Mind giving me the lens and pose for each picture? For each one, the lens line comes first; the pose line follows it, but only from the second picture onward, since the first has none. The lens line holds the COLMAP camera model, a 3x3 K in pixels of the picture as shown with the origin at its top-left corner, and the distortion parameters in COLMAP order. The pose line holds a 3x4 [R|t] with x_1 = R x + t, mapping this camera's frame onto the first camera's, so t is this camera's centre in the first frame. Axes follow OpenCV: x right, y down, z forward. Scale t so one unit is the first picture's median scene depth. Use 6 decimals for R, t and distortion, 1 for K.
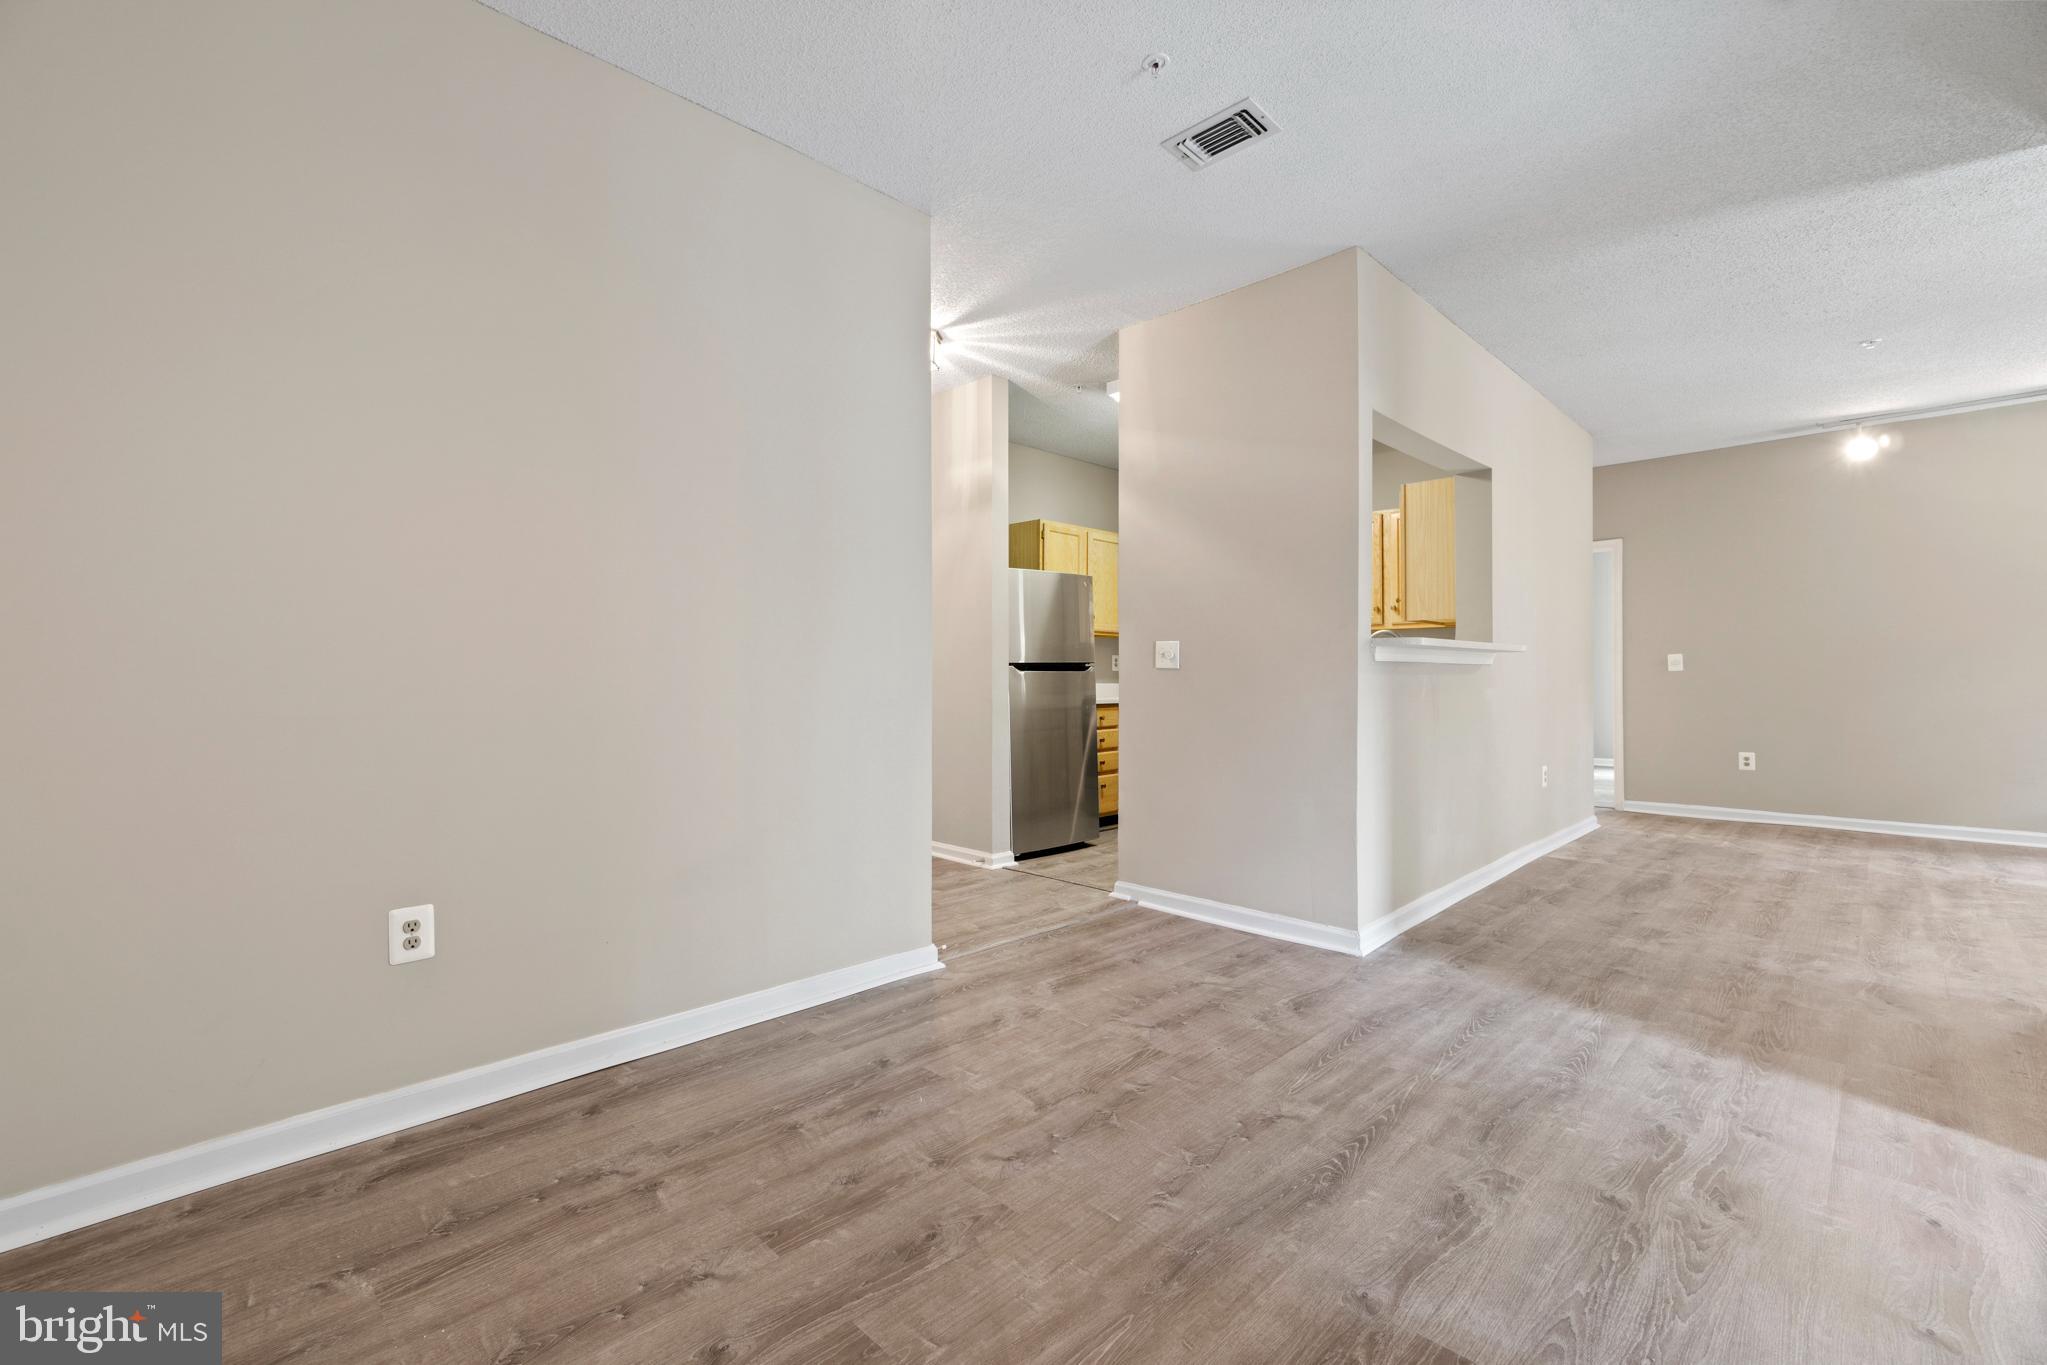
lens RADIAL K [[878.0, 0, 1012.5], [0, 878.0, 668.1], [0, 0, 1]] dist [-0.007564, 0.000830]
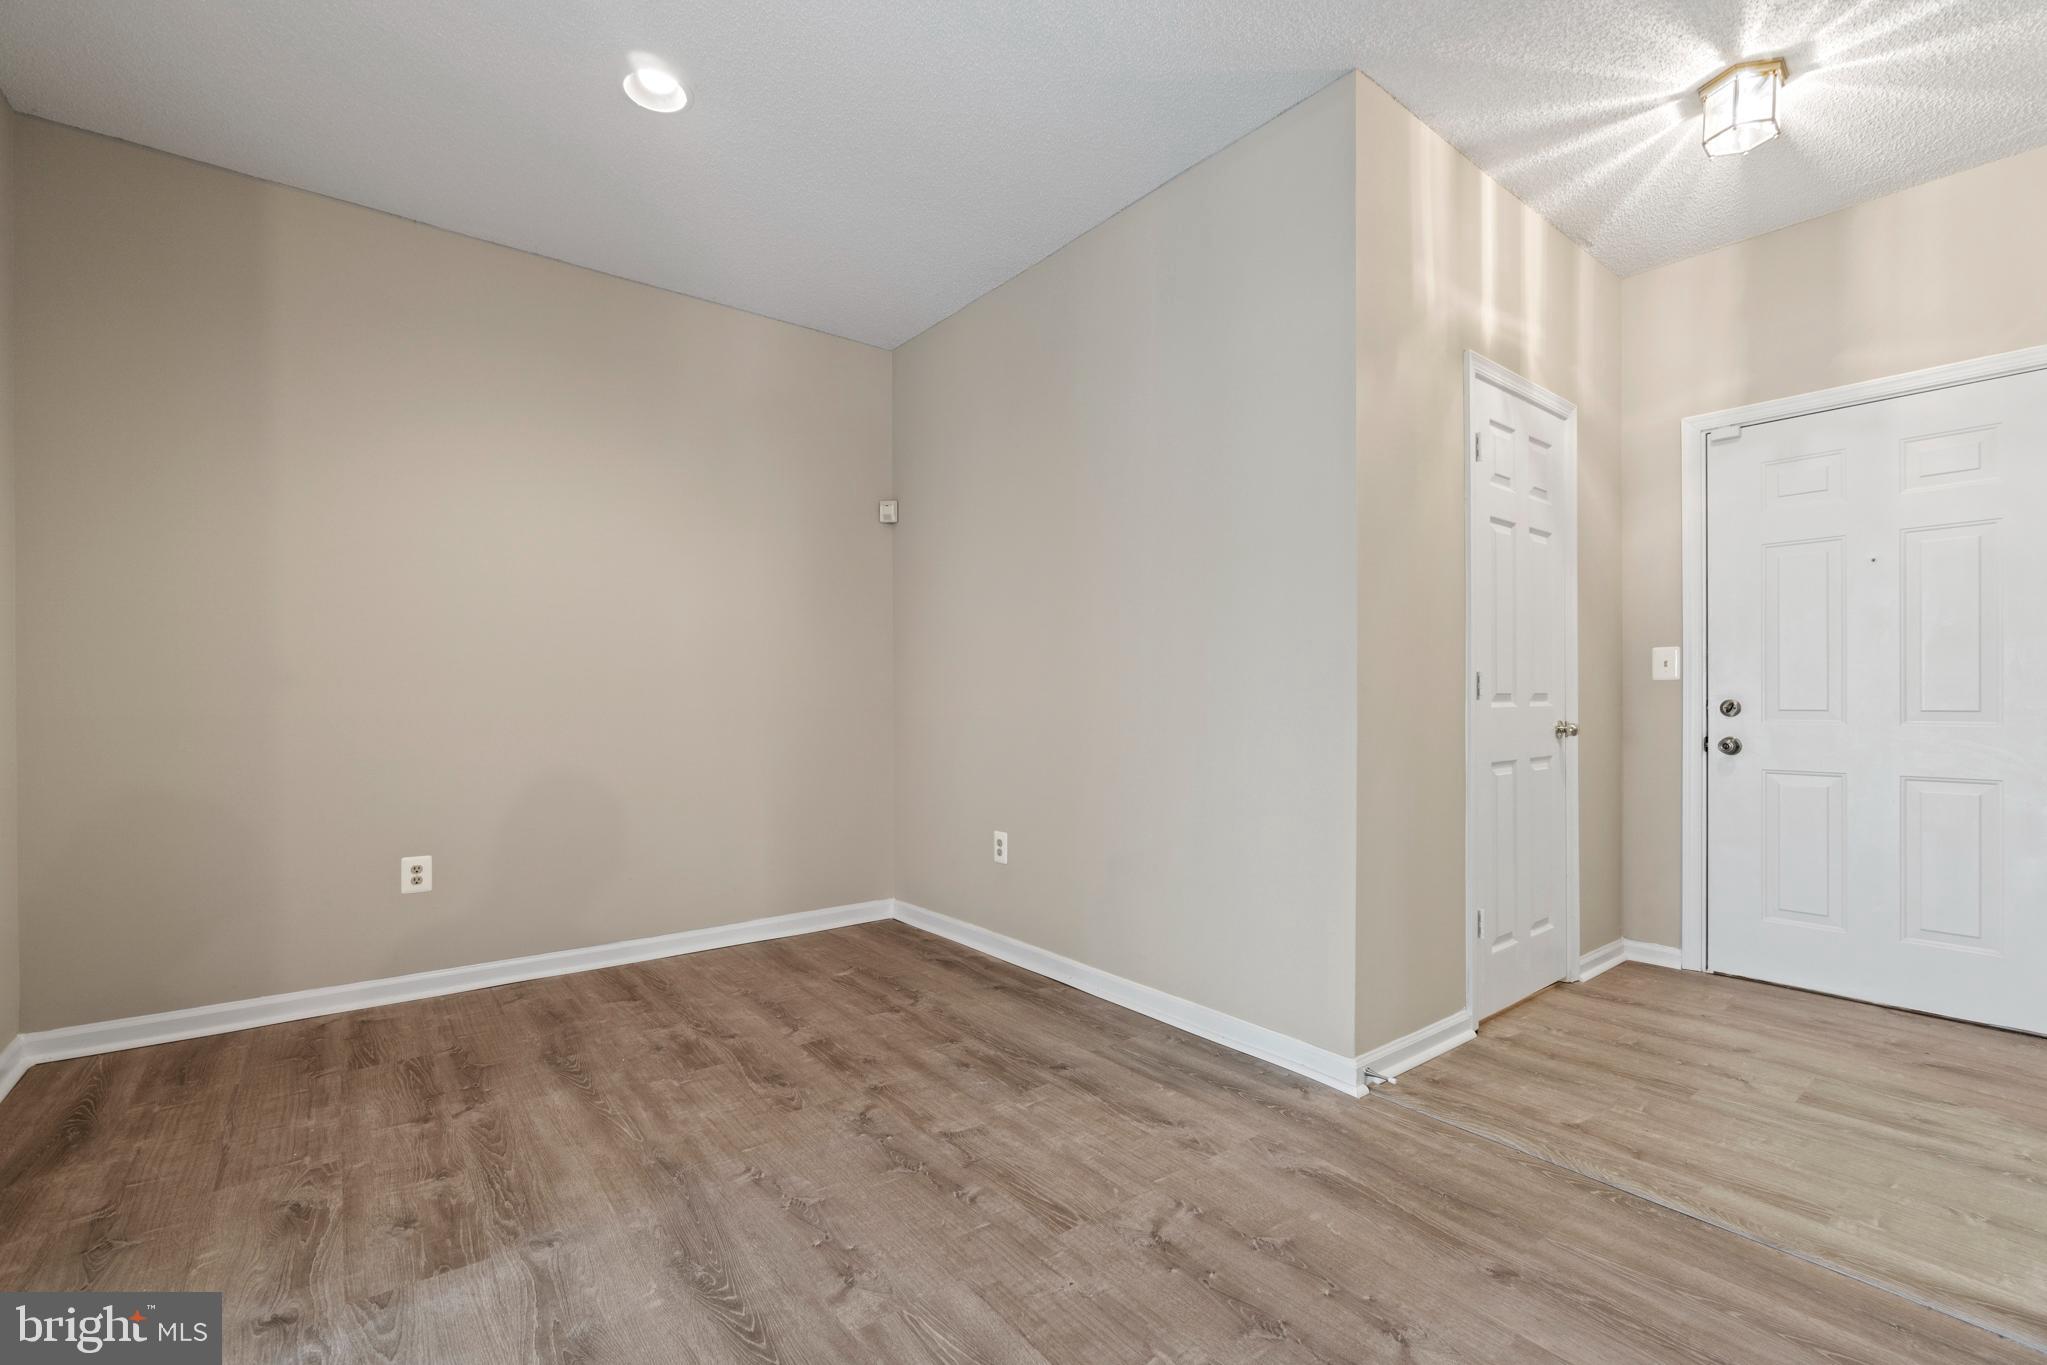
lens RADIAL K [[899.4, 0, 1029.4], [0, 899.4, 691.6], [0, 0, 1]] dist [-0.003538, -0.000735]
pose [[-0.122048, -0.006938, -0.992500, 1.009532], [0.014741, 0.999853, -0.008802, 0.011566], [0.992415, -0.015705, -0.121928, 1.200262]]
